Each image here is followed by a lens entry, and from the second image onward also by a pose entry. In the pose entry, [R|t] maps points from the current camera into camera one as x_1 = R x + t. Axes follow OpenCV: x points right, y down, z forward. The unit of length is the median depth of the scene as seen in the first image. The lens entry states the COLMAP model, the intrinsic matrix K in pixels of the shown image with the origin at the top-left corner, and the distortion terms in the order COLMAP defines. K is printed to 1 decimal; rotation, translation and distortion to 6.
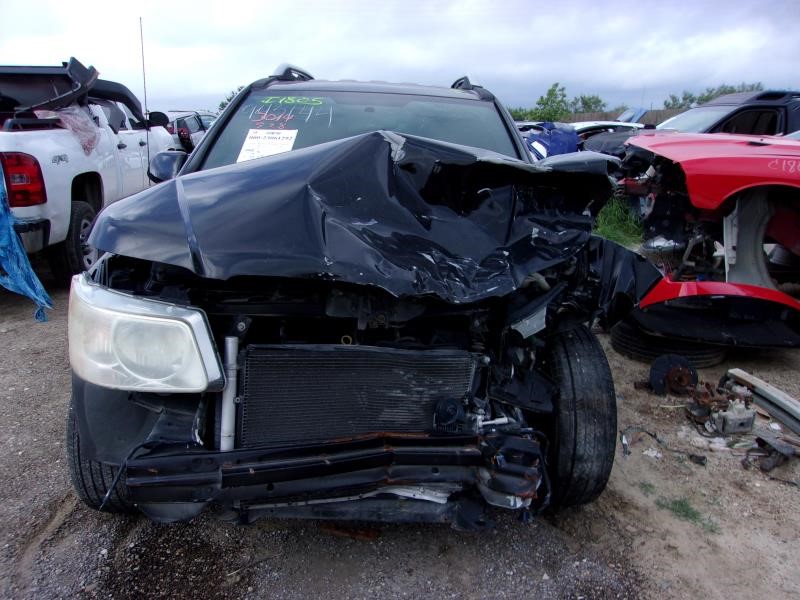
lens RADIAL K [[642.3, 0, 398.5], [0, 642.3, 302.8], [0, 0, 1]] dist [-0.016438, -0.001686]
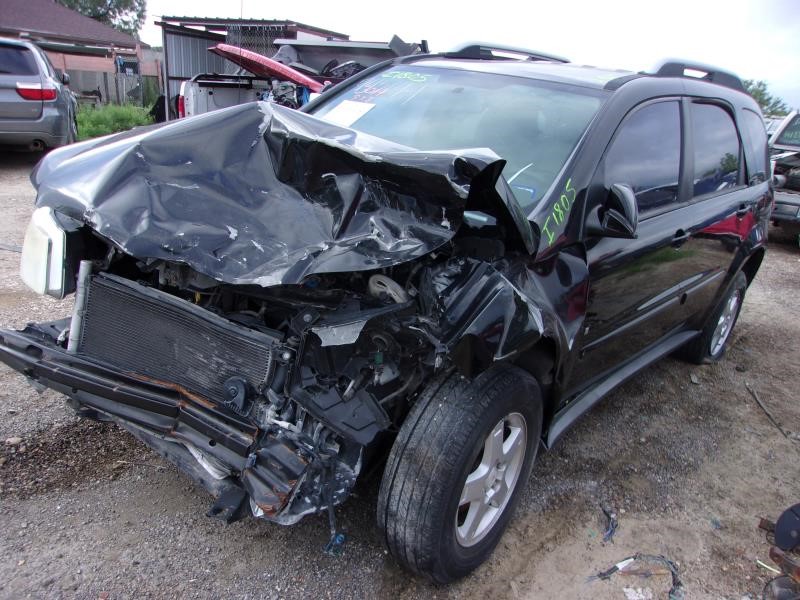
lens RADIAL K [[642.3, 0, 400.0], [0, 642.3, 298.9], [0, 0, 1]] dist [-0.016438, -0.001686]
pose [[0.741481, 0.253438, -0.621269, 0.803355], [-0.242792, 0.964521, 0.103692, -0.124756], [0.625506, 0.073953, 0.776706, 0.375617]]
